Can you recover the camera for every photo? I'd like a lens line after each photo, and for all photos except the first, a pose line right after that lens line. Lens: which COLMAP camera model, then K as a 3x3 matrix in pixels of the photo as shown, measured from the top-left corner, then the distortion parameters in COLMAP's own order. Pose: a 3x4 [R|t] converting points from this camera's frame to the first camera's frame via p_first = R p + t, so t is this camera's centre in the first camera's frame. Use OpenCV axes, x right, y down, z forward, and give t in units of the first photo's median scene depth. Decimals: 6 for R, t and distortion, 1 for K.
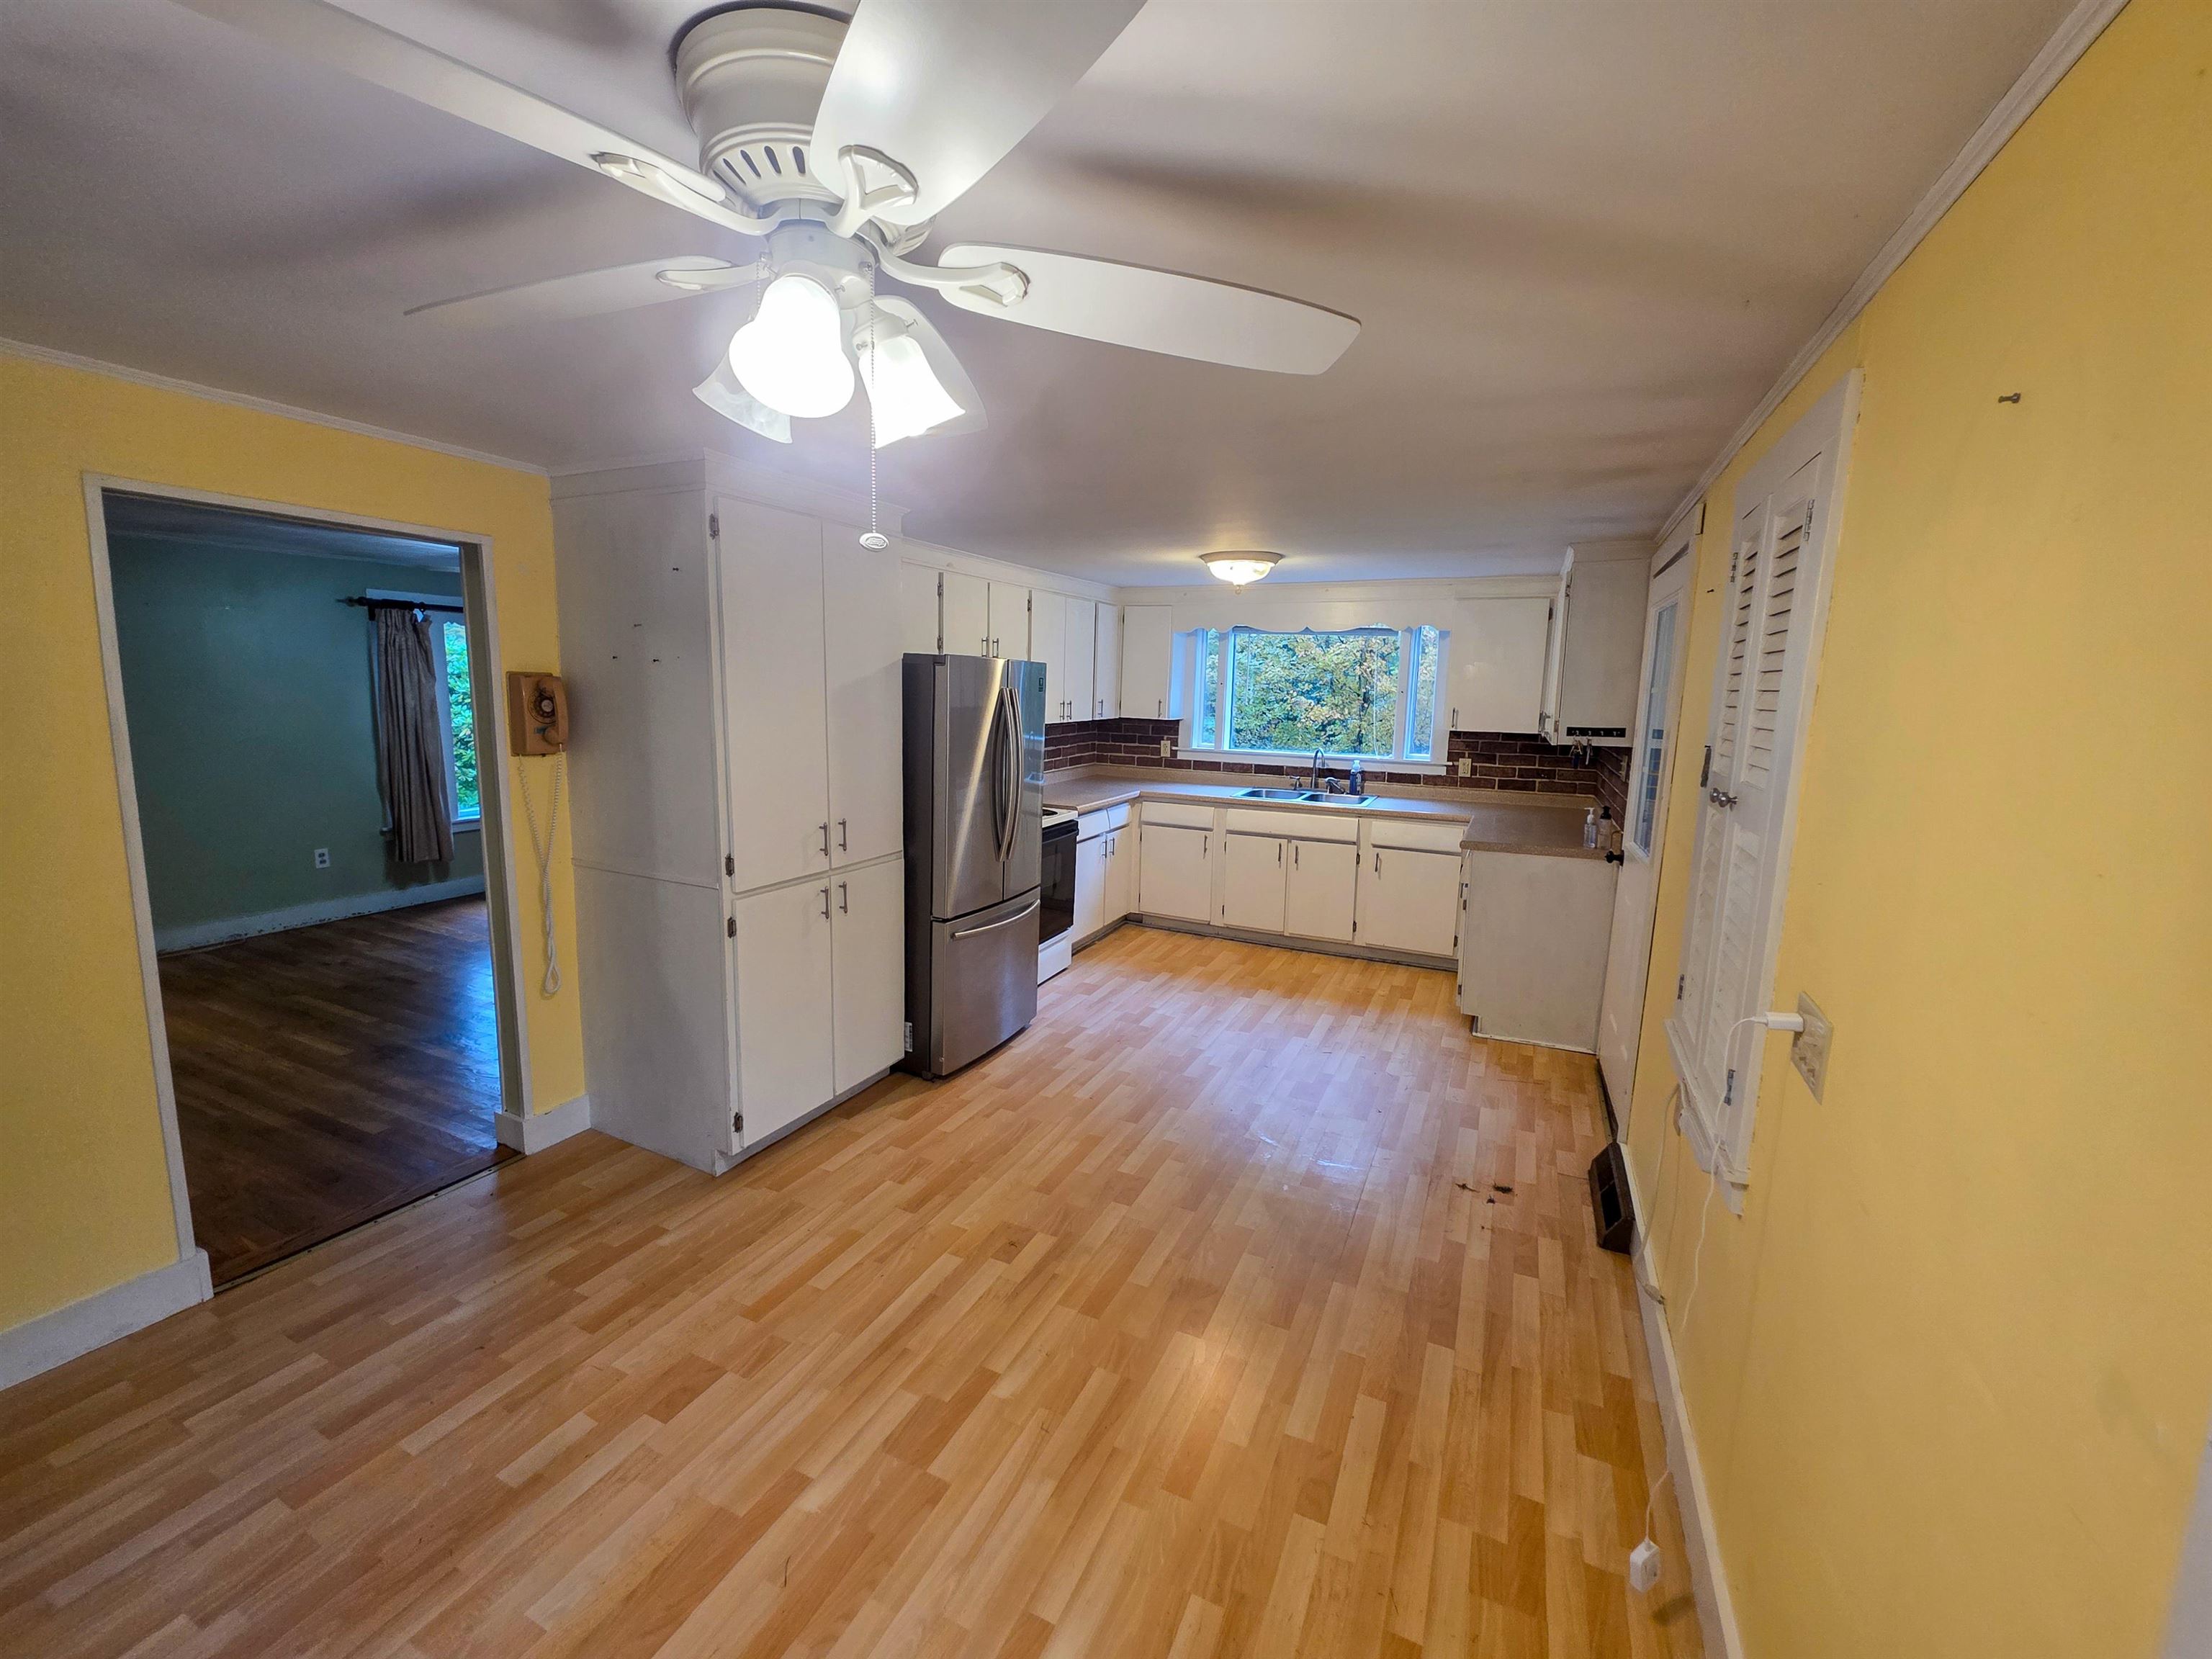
lens RADIAL K [[878.3, 0, 1113.0], [0, 878.3, 814.6], [0, 0, 1]] dist [0.001761, 0.000467]
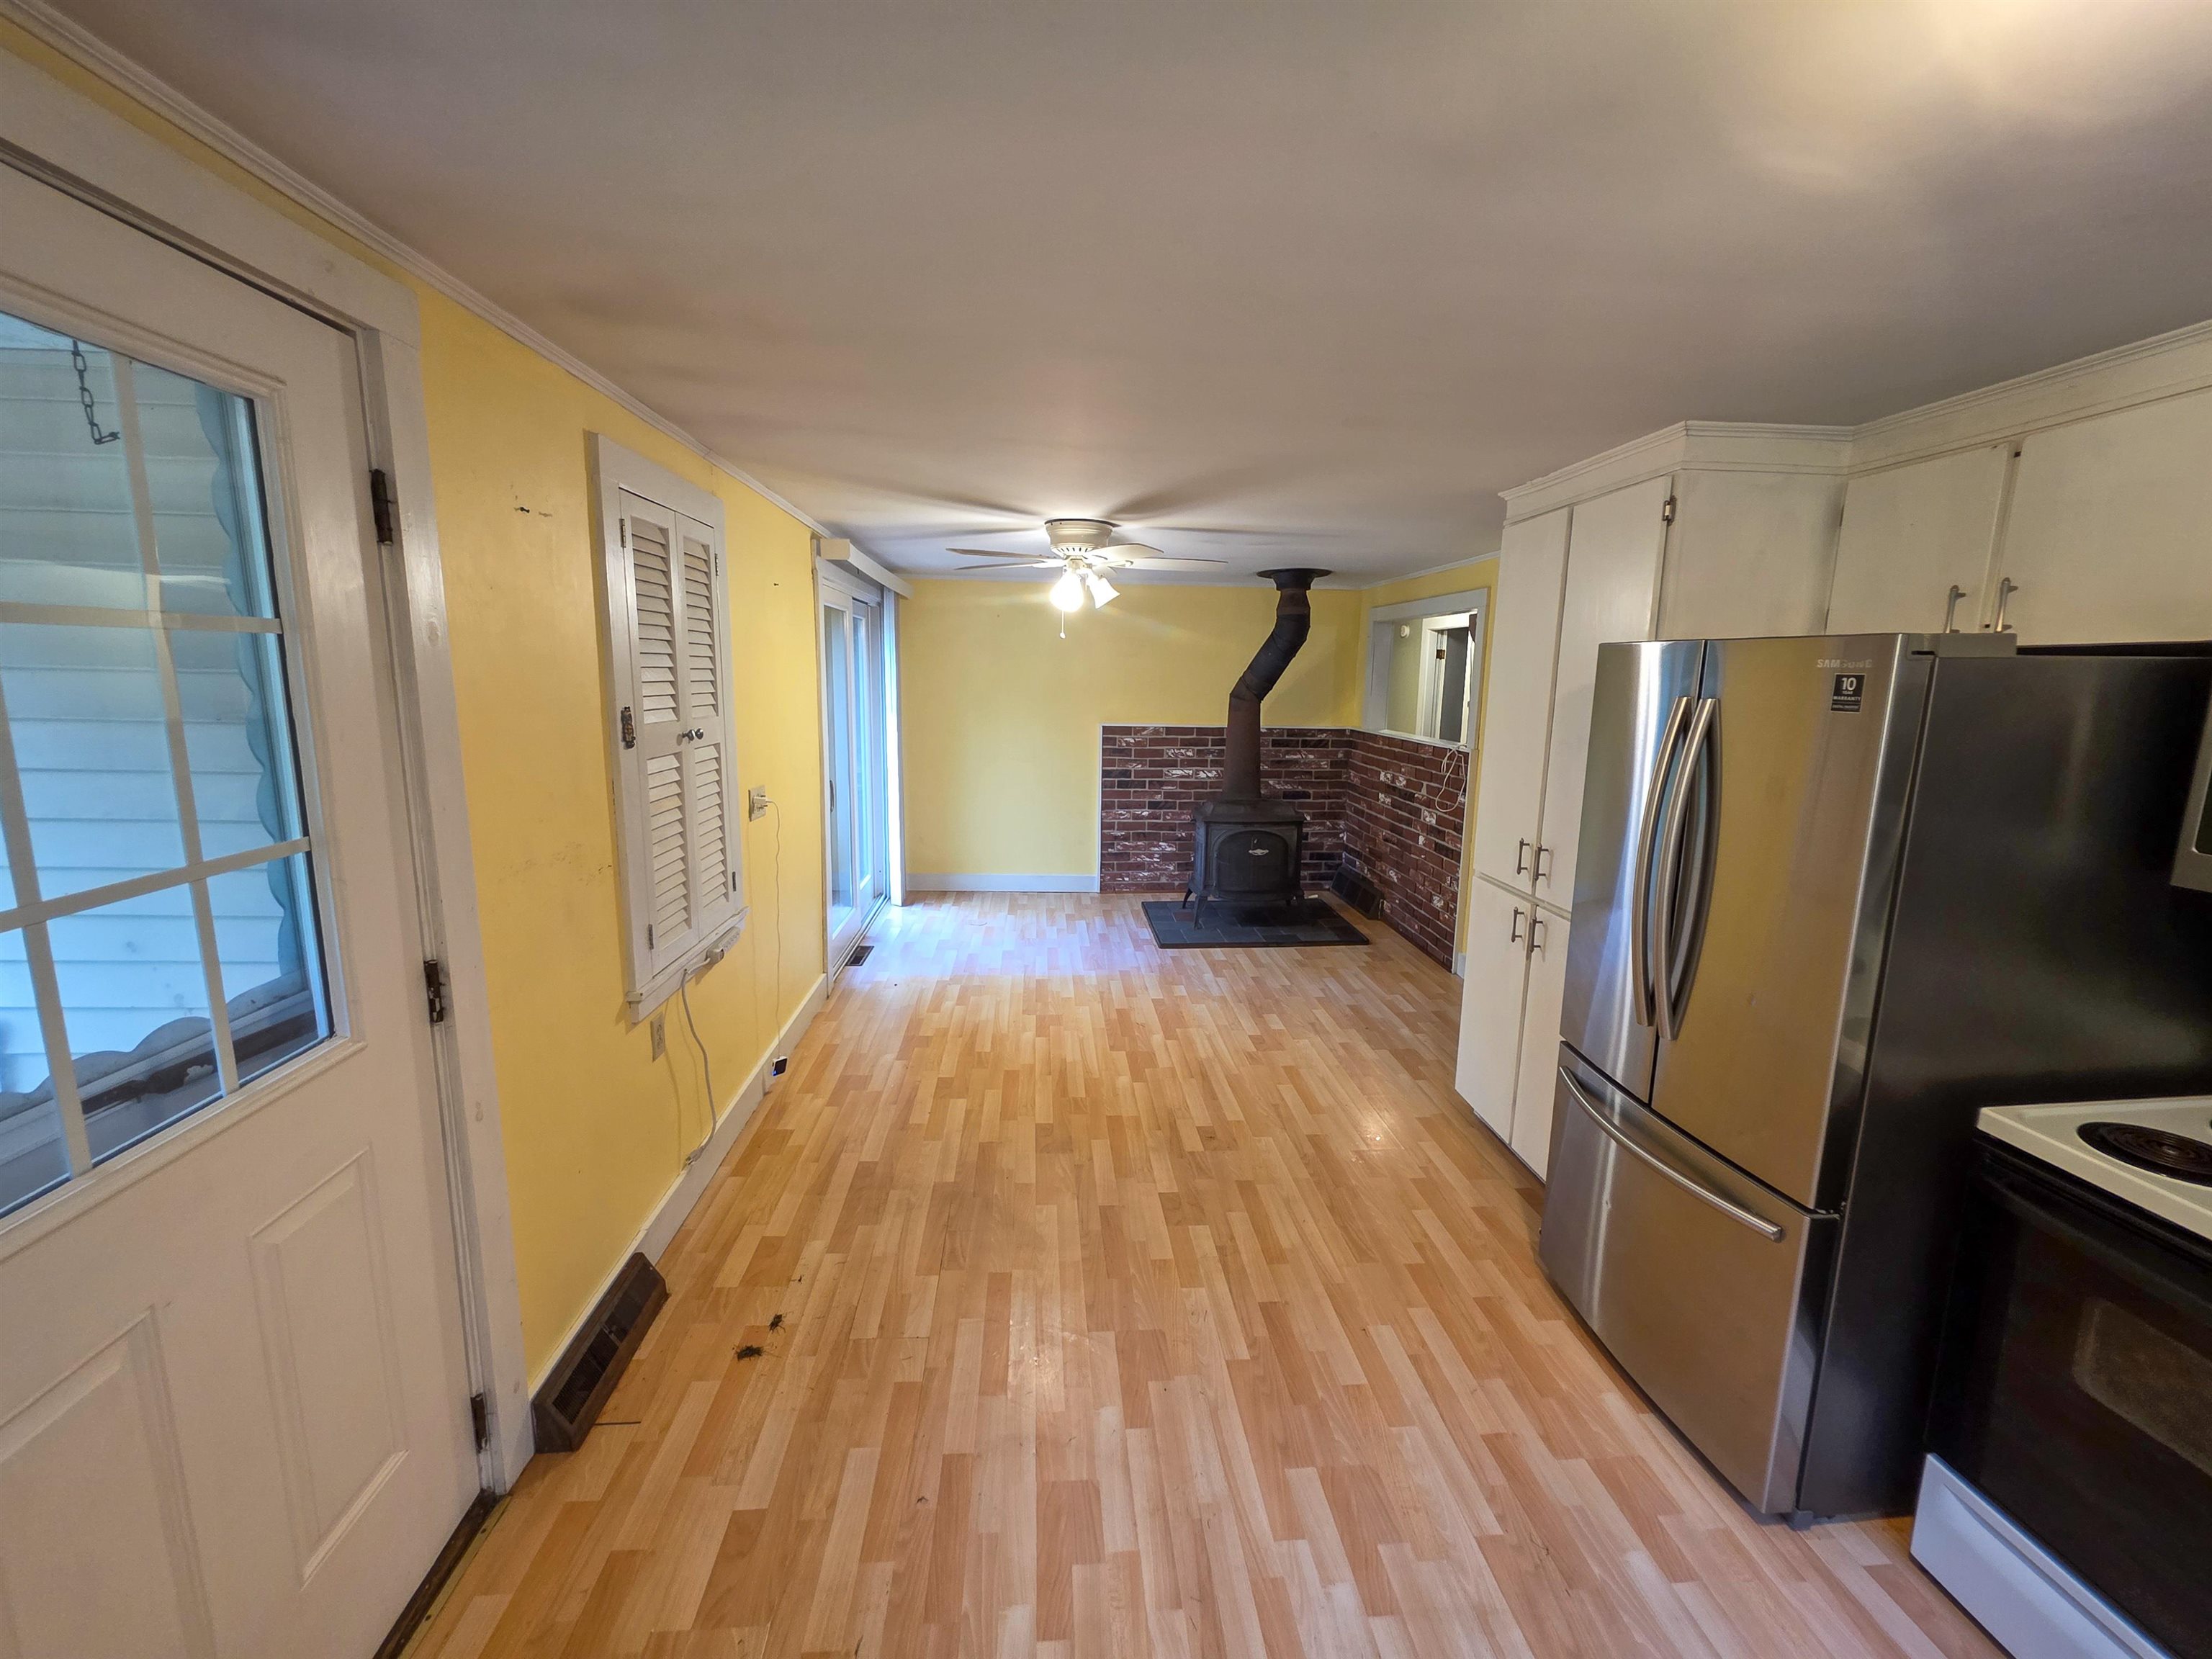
lens RADIAL K [[890.0, 0, 1108.9], [0, 890.0, 816.4], [0, 0, 1]] dist [0.000365, 0.000086]
pose [[-0.868666, 0.034396, -0.494203, 0.289338], [-0.116285, 0.955558, 0.270900, -0.121436], [0.481558, 0.292790, -0.826061, 0.876092]]
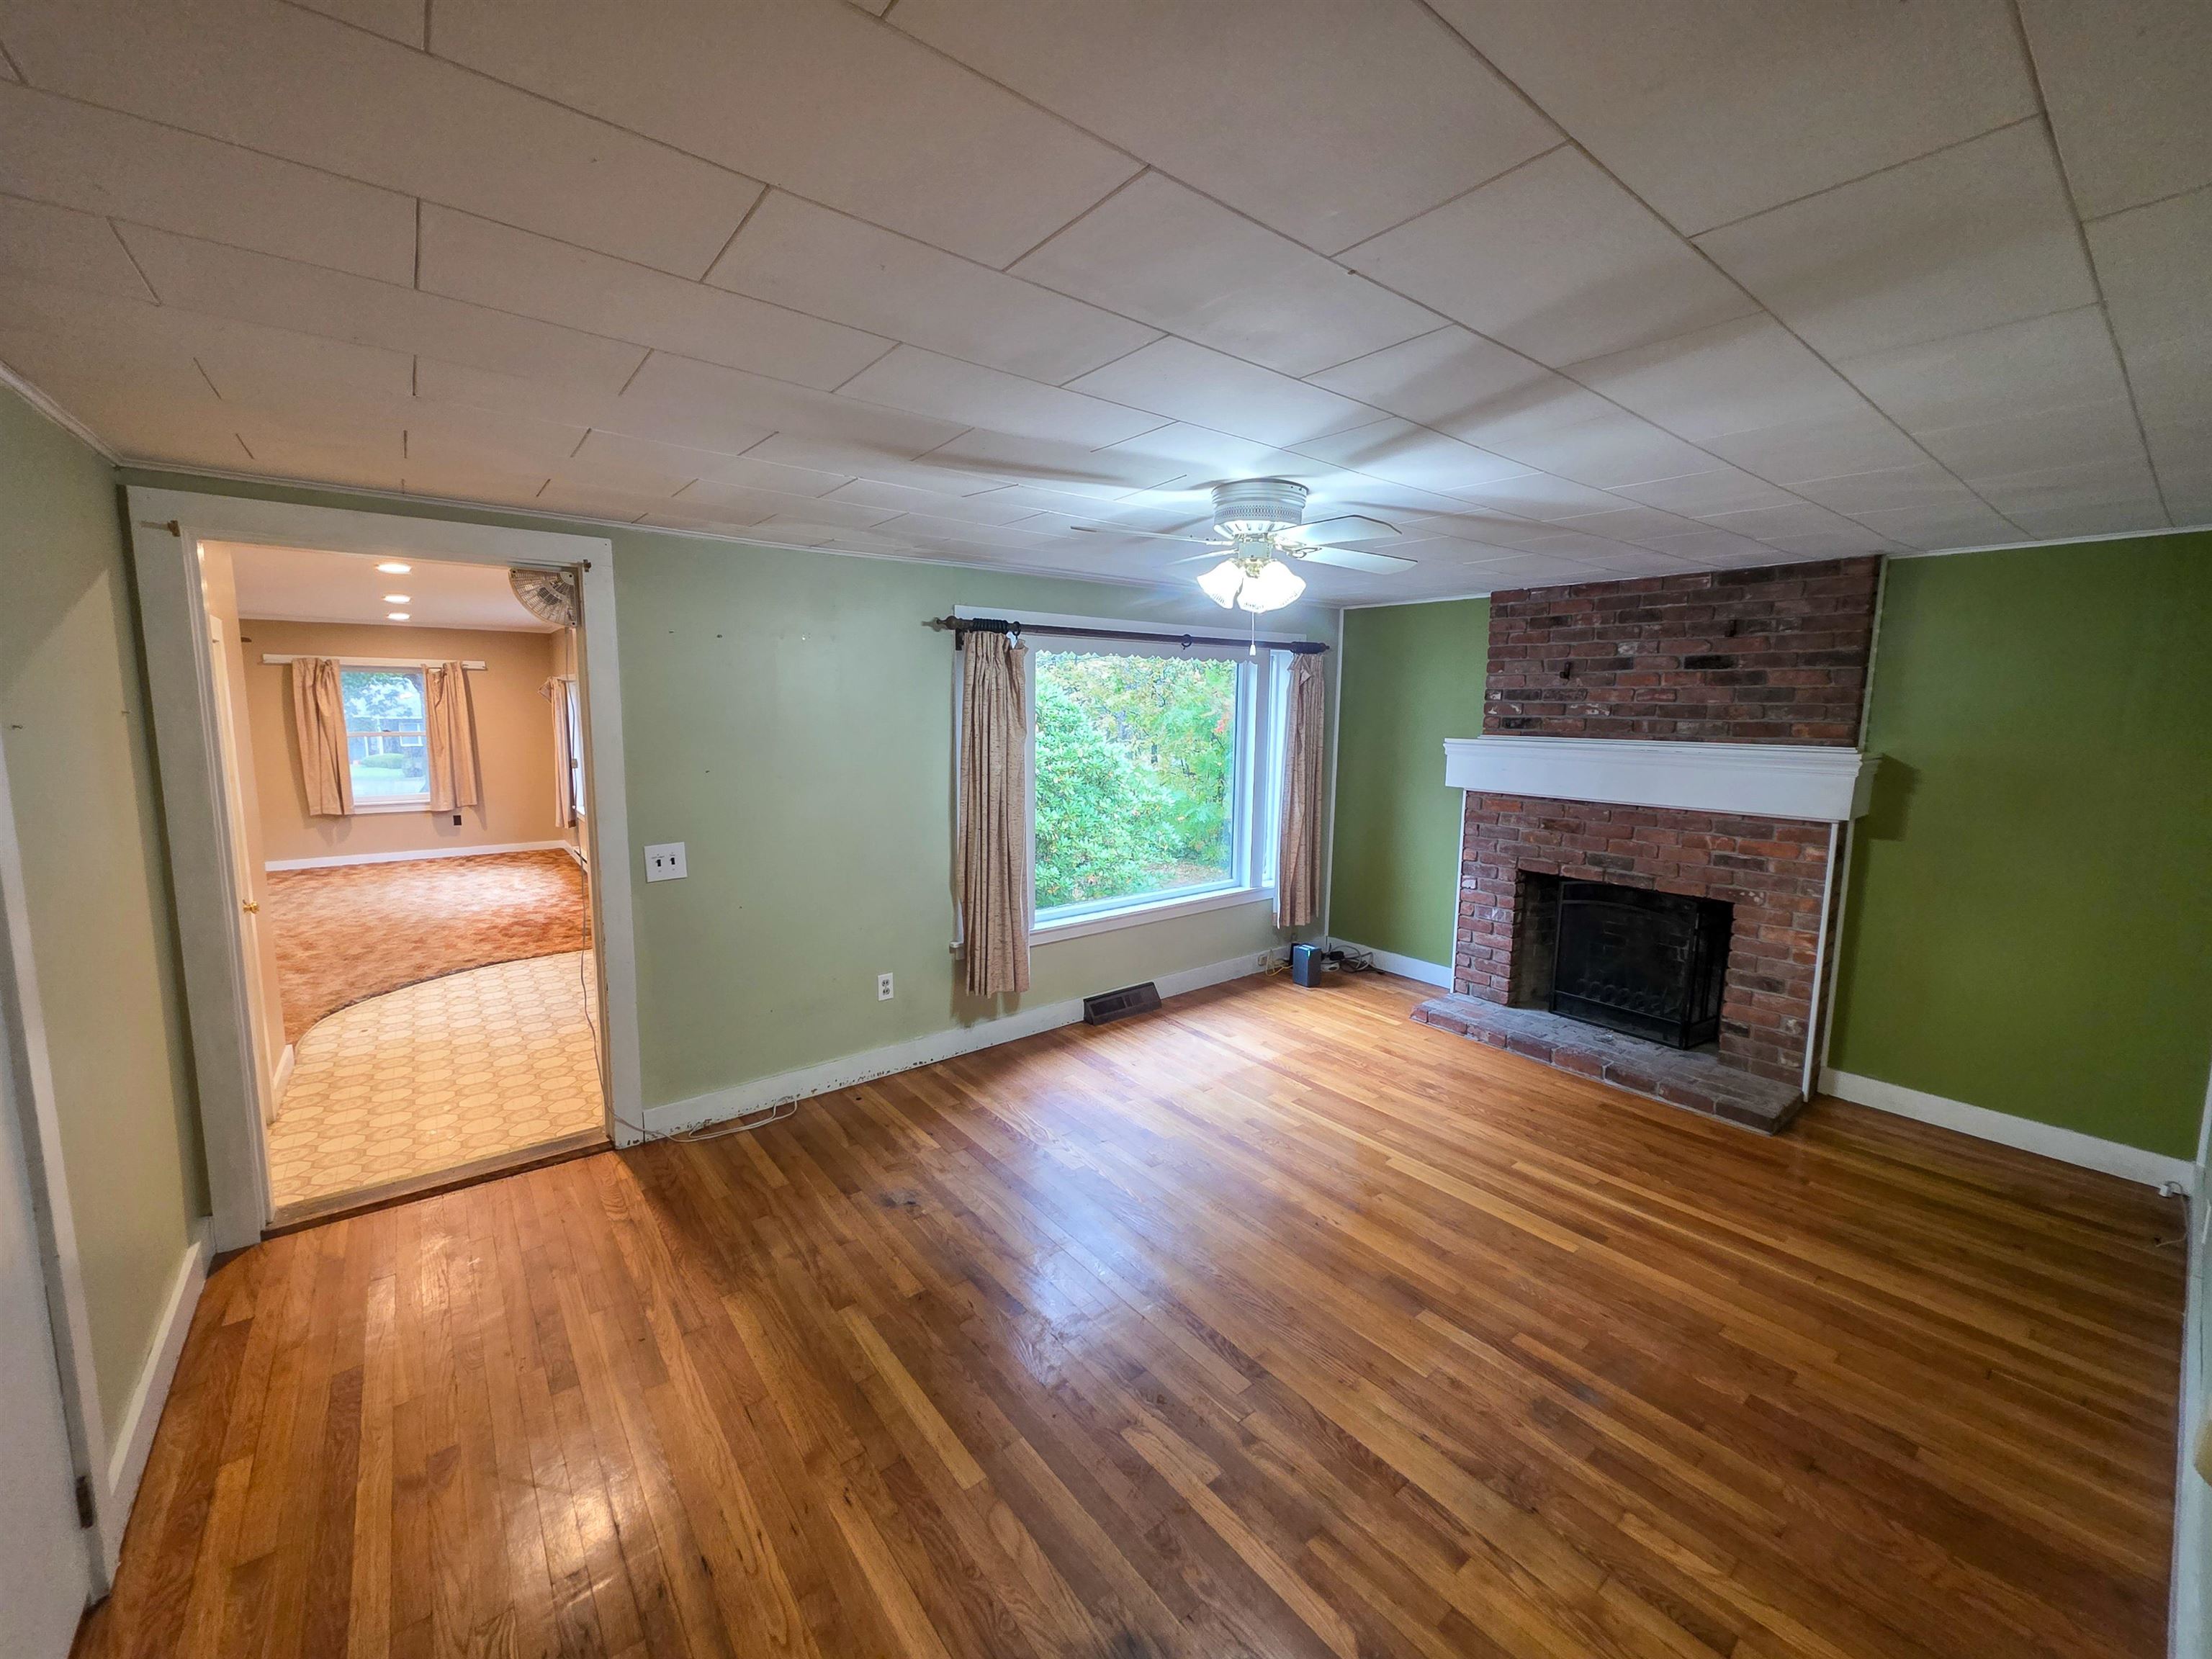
lens RADIAL K [[878.3, 0, 1113.0], [0, 878.3, 814.6], [0, 0, 1]] dist [0.001761, 0.000467]
pose [[0.896588, 0.035104, -0.441473, -0.438068], [-0.049507, 0.998550, -0.021144, -0.084759], [0.440090, 0.040813, 0.897026, 0.451374]]
